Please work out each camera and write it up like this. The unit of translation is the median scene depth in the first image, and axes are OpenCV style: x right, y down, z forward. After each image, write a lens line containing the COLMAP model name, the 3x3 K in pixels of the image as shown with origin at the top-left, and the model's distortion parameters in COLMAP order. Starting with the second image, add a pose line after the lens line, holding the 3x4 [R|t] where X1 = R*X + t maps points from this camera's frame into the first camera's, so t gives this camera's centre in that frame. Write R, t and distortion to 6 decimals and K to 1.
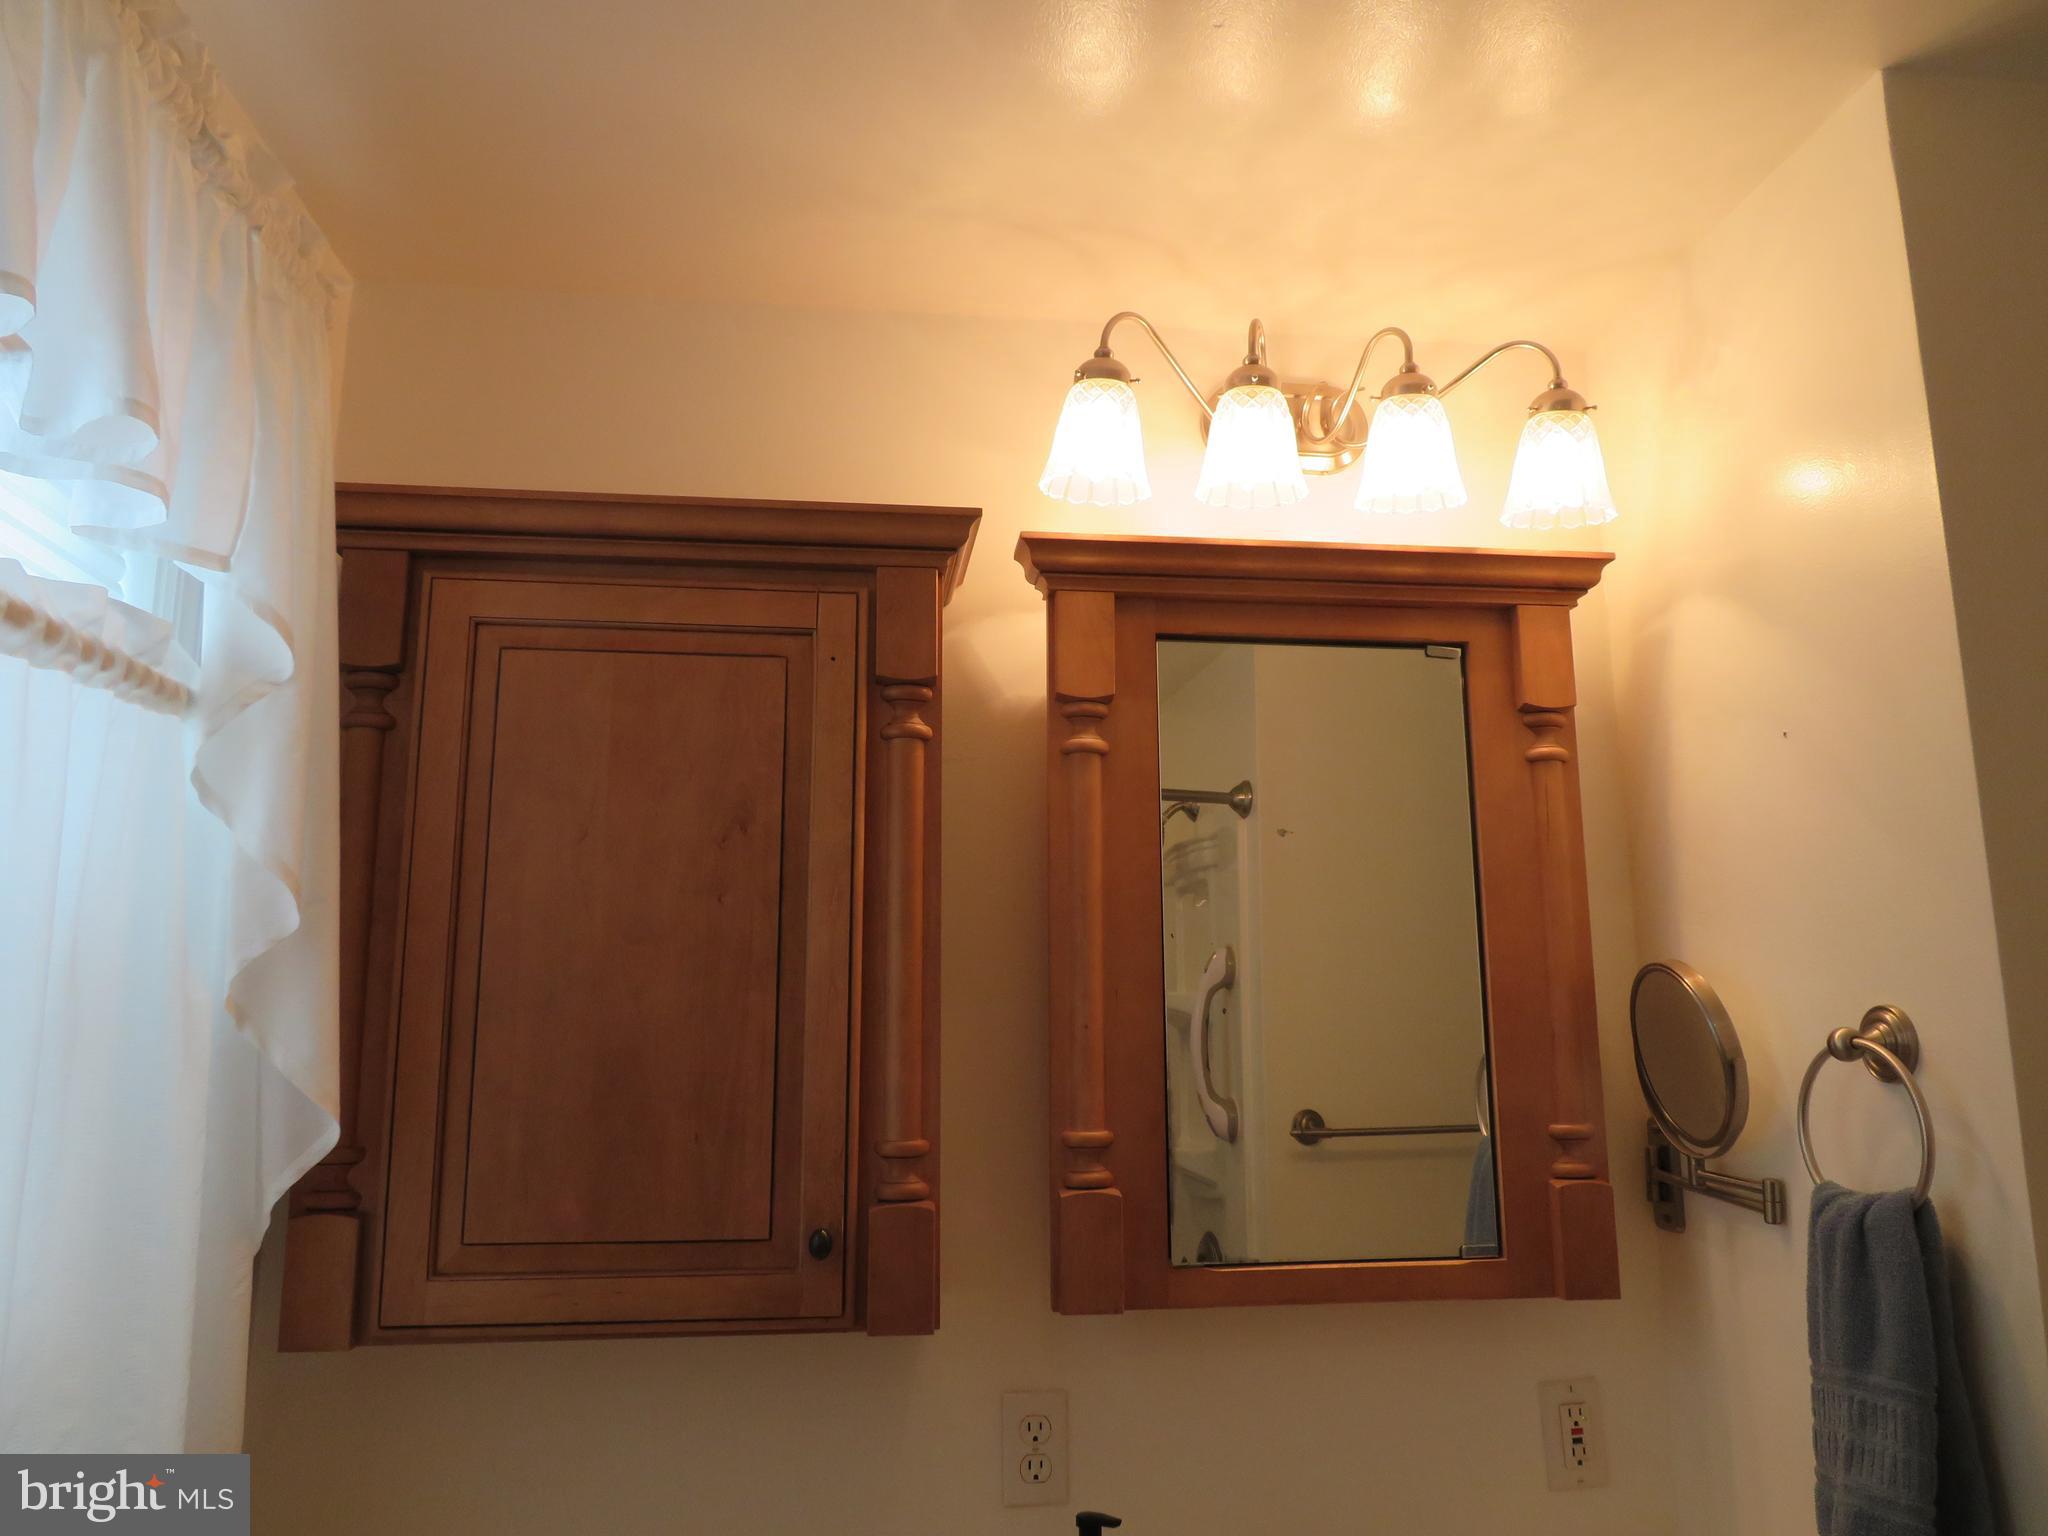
lens RADIAL K [[1470.1, 0, 1017.5], [0, 1470.1, 769.6], [0, 0, 1]] dist [-0.013097, 0.008387]
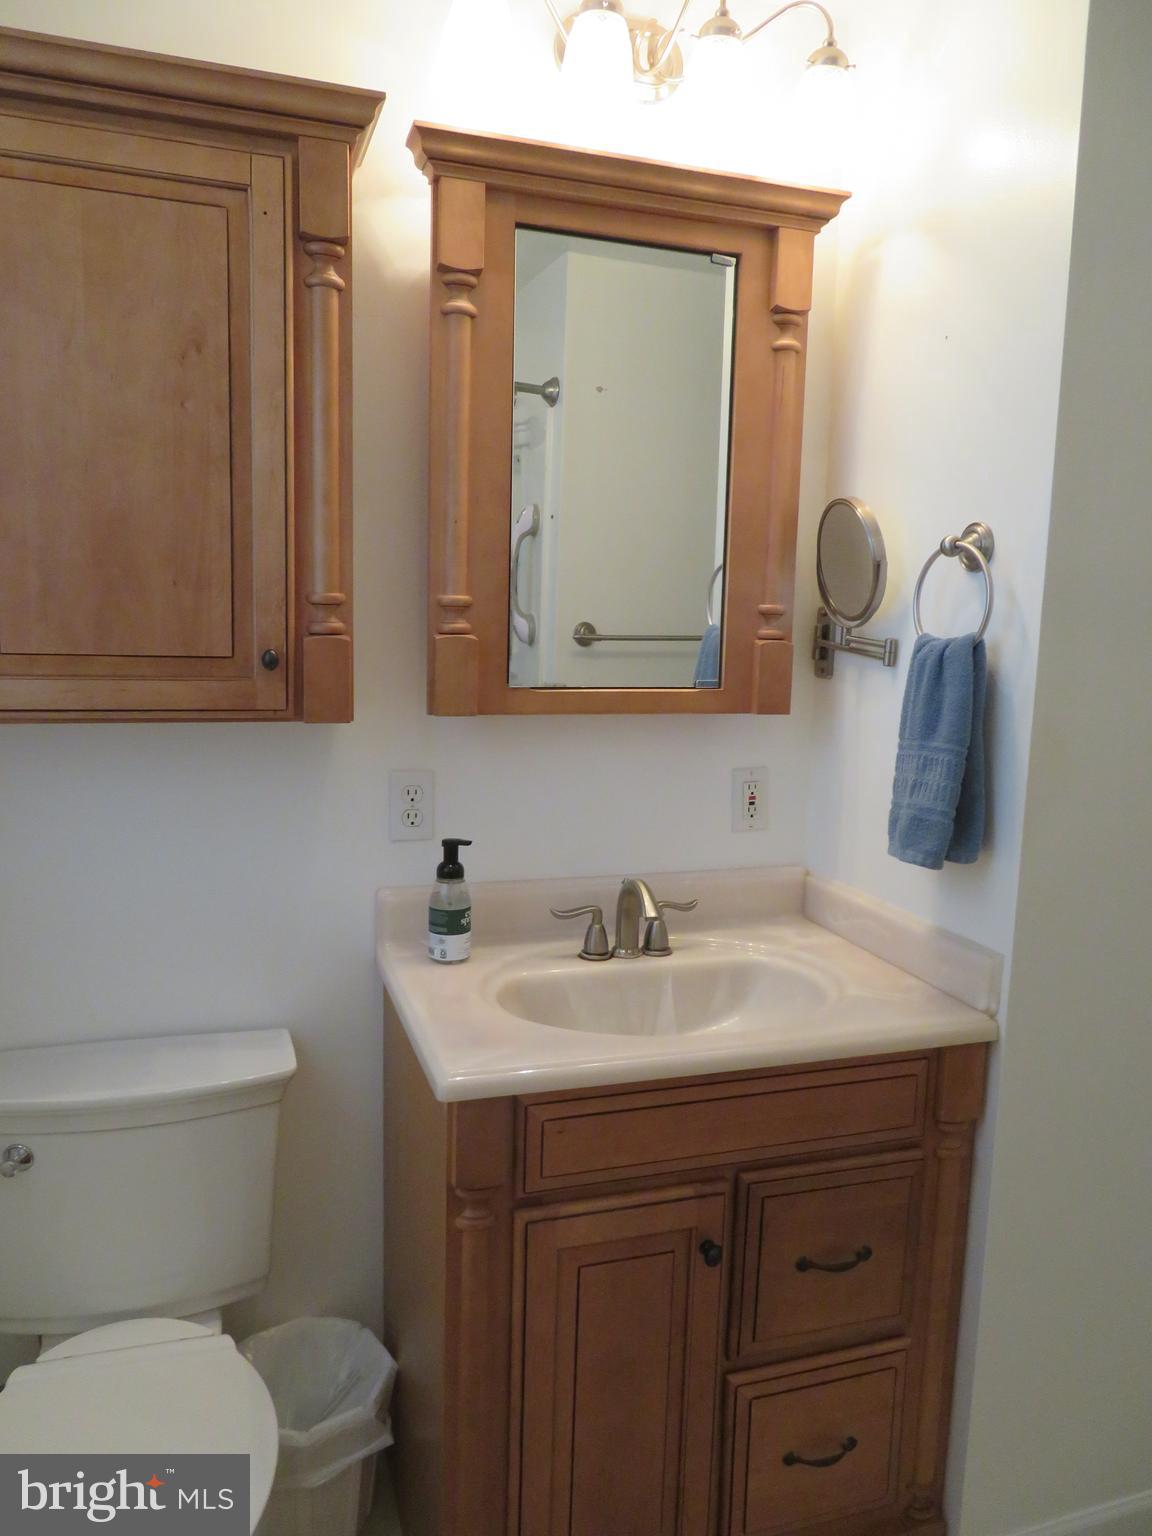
lens RADIAL K [[1102.6, 0, 571.5], [0, 1102.6, 772.4], [0, 0, 1]] dist [-0.013097, 0.008387]
pose [[0.980169, 0.000974, 0.198163, -0.052227], [-0.064788, 0.946609, 0.315807, 0.061229], [-0.187275, -0.322383, 0.927899, -0.073683]]
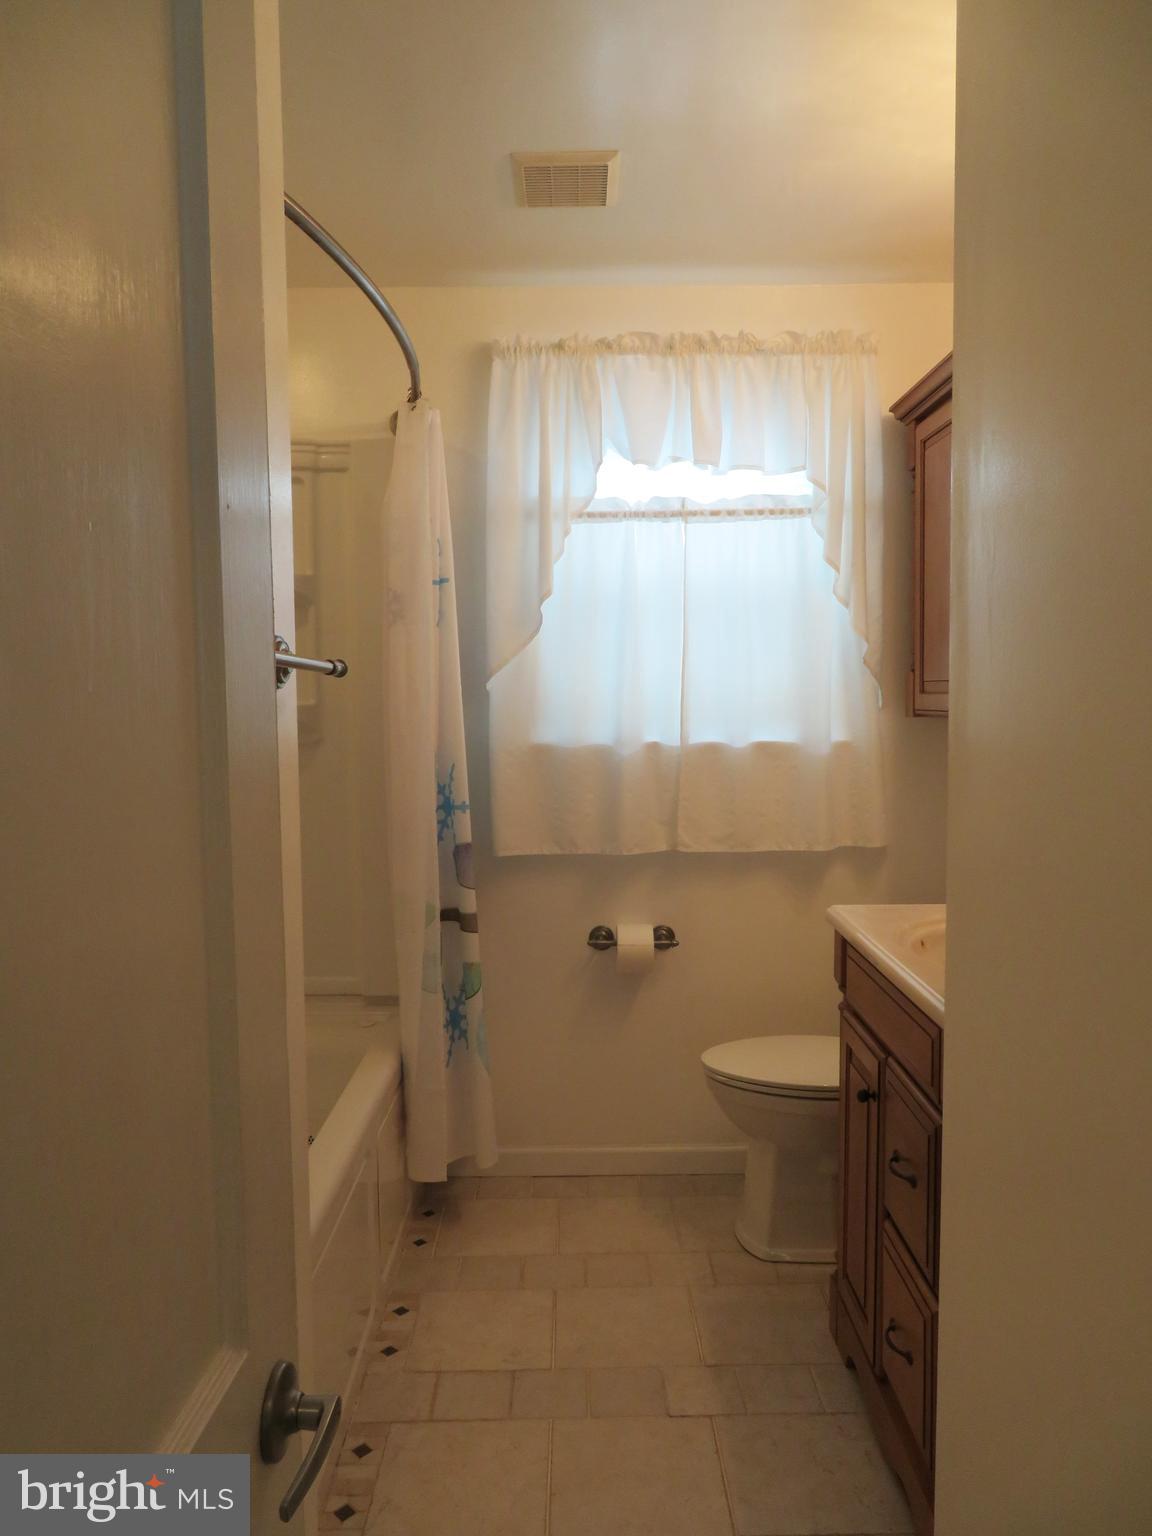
lens RADIAL K [[1102.6, 0, 577.5], [0, 1102.6, 766.6], [0, 0, 1]] dist [-0.013097, 0.008387]
pose [[-0.128144, 0.062523, -0.989783, 1.493156], [0.191103, 0.980864, 0.037218, 0.243133], [0.973169, -0.184382, -0.137640, 0.544483]]
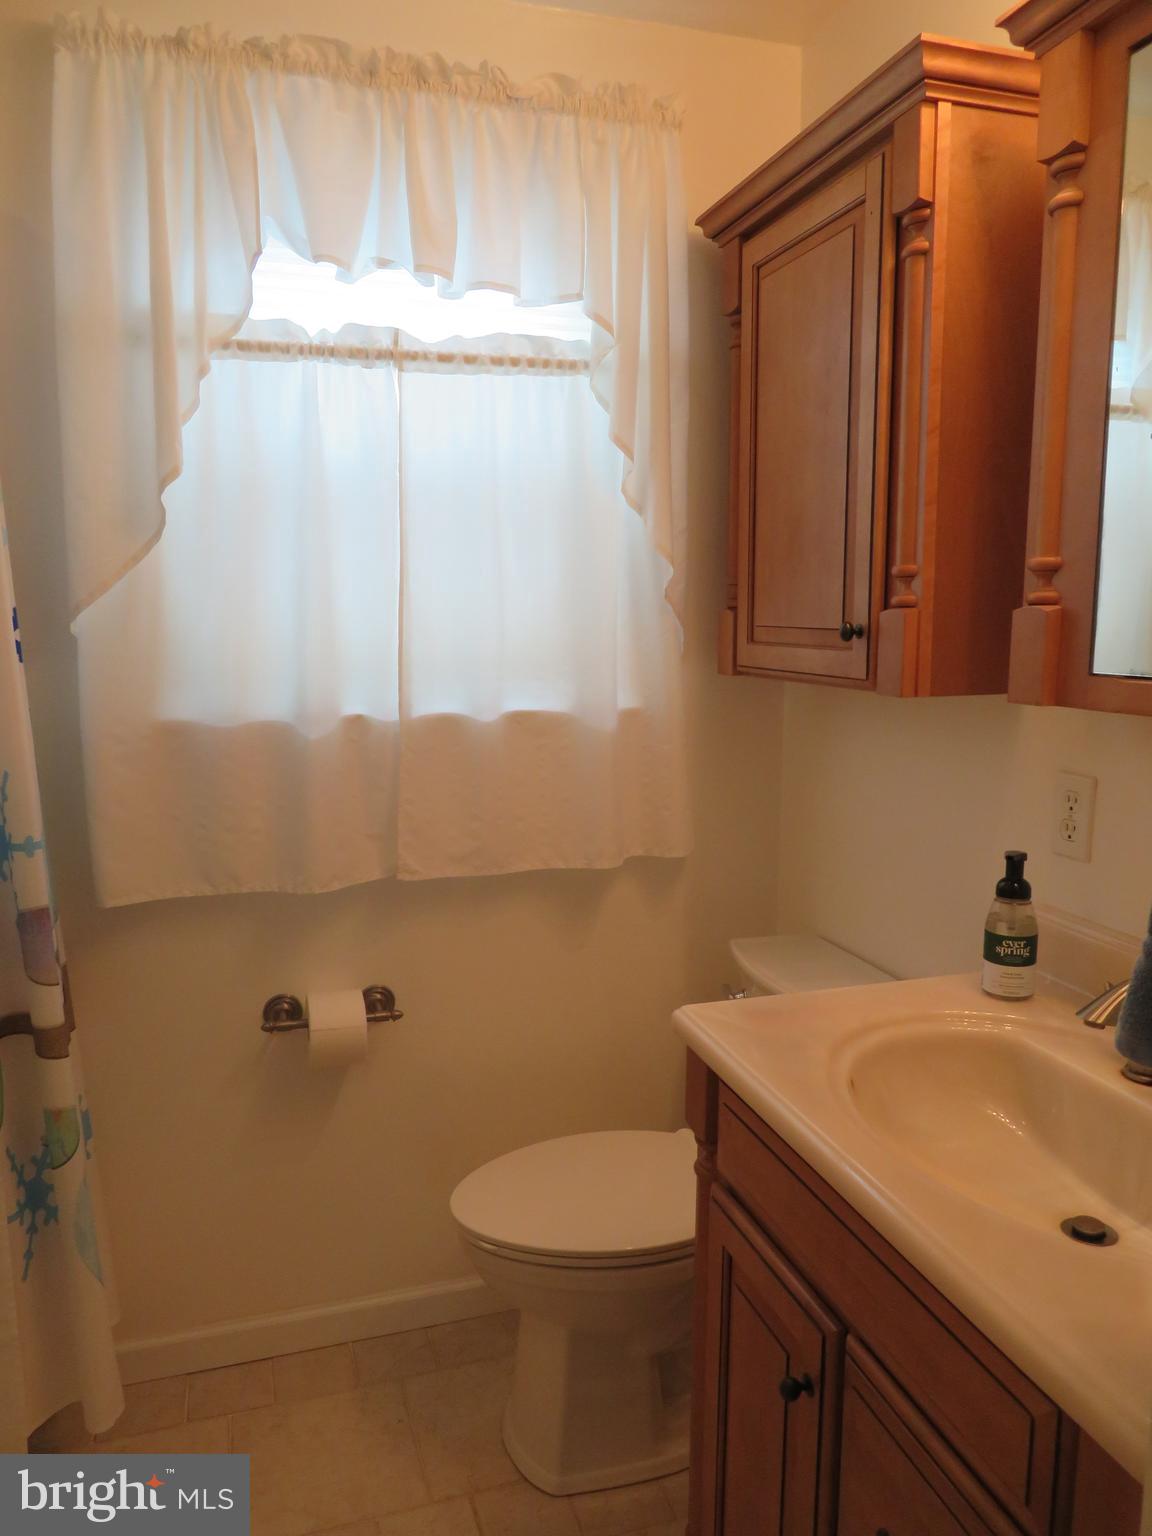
lens RADIAL K [[1102.6, 0, 579.6], [0, 1102.6, 767.9], [0, 0, 1]] dist [-0.013097, 0.008387]
pose [[0.177799, 0.143080, -0.973610, 0.845939], [0.180210, 0.967908, 0.175151, 0.184202], [0.967425, -0.206596, 0.146309, 0.467367]]
